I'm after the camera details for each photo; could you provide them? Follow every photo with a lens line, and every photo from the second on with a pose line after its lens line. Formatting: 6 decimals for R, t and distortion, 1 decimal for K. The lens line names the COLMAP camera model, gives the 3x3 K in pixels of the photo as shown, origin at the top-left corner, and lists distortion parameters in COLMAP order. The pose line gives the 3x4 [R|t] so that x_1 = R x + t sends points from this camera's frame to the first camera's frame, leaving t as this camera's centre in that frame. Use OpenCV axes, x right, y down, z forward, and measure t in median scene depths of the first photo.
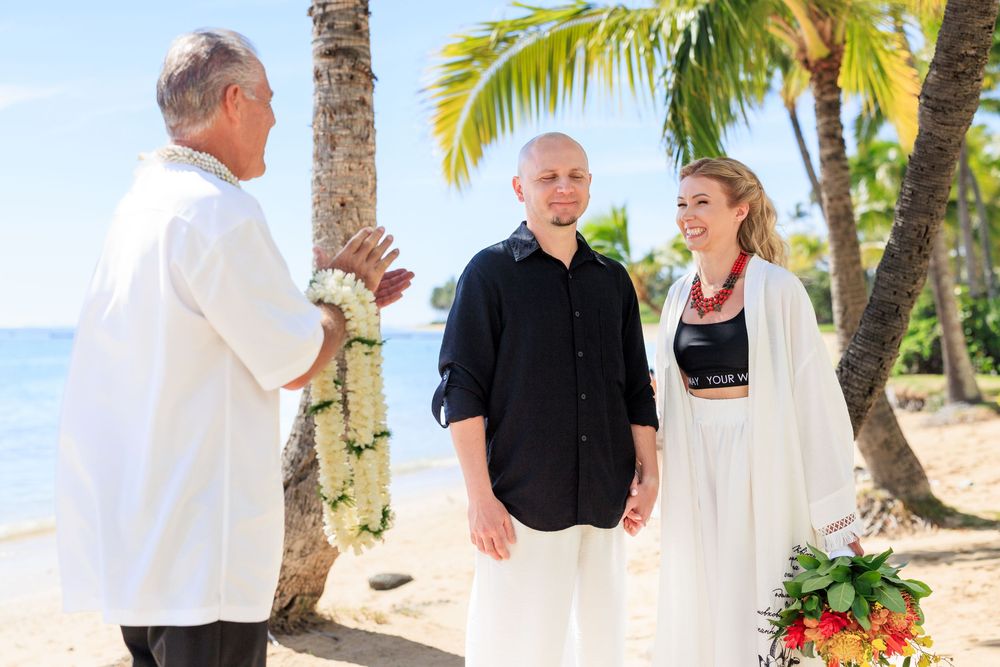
lens RADIAL K [[1462.3, 0, 500.1], [0, 1462.3, 314.6], [0, 0, 1]] dist [0.005089, -0.096595]
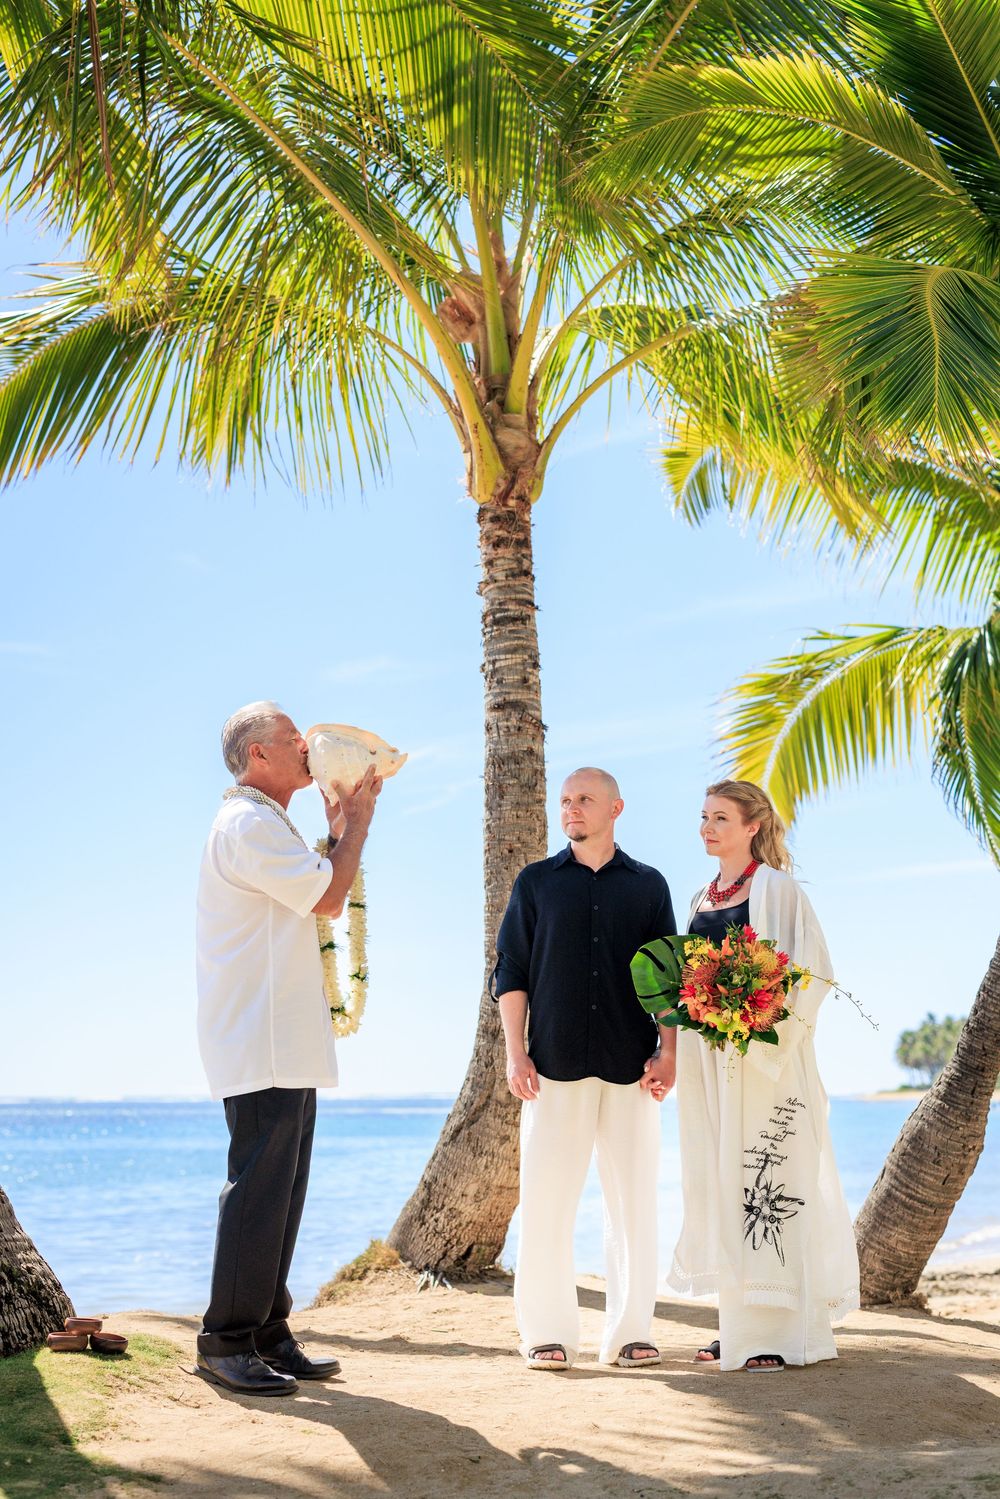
lens RADIAL K [[2192.0, 0, 500.0], [0, 2192.0, 749.5], [0, 0, 1]] dist [0.005089, -0.096595]
pose [[0.973667, -0.038367, -0.224722, 0.233244], [0.004496, 0.988777, -0.149333, 0.084172], [0.227929, 0.144390, 0.962912, -0.497054]]
